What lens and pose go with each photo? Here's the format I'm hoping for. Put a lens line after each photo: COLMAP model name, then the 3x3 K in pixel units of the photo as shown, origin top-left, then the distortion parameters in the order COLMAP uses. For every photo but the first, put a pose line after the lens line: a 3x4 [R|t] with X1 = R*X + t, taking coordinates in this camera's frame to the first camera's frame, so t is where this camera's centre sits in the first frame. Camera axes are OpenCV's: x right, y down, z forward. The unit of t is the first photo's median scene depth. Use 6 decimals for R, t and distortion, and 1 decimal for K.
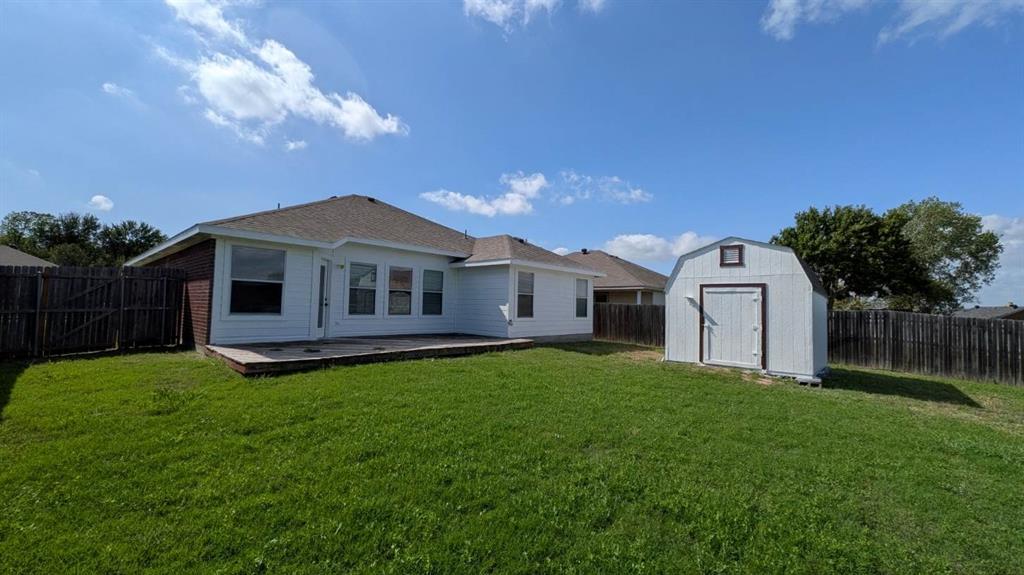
lens RADIAL K [[408.7, 0, 512.0], [0, 408.7, 287.5], [0, 0, 1]] dist [0.017688, -0.000029]
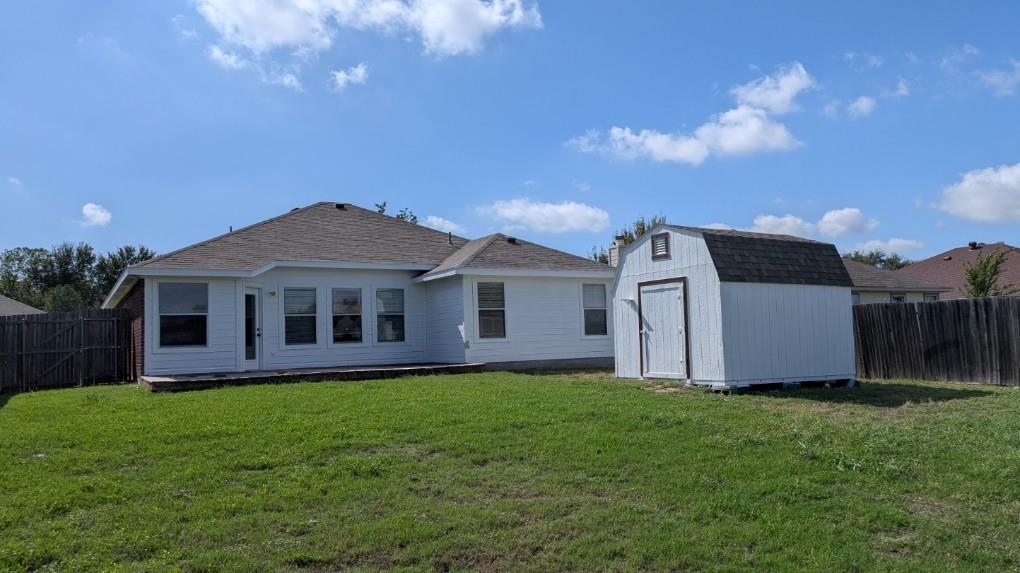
lens RADIAL K [[768.8, 0, 510.0], [0, 768.8, 286.5], [0, 0, 1]] dist [0.060109, -0.006850]
pose [[0.950632, -0.077955, -0.300368, 0.635219], [0.069991, 0.996854, -0.037201, 0.036672], [0.302323, 0.014341, 0.953098, -0.522779]]
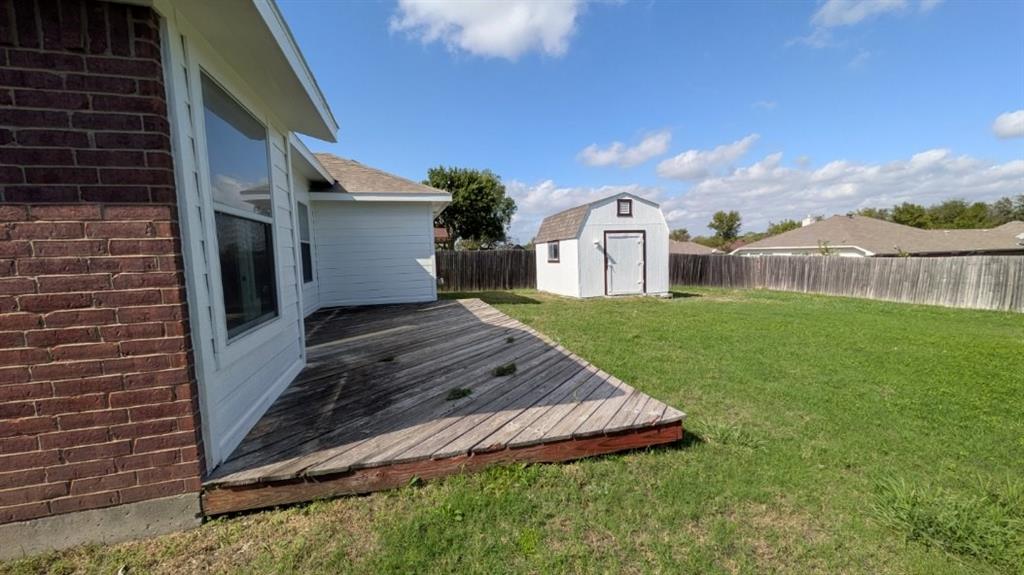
lens RADIAL K [[408.7, 0, 512.0], [0, 408.7, 287.5], [0, 0, 1]] dist [0.017688, -0.000029]
pose [[0.526845, -0.114606, 0.842200, -0.656208], [0.001449, 0.990988, 0.133946, -0.003194], [-0.849960, -0.069349, 0.522263, 0.556778]]
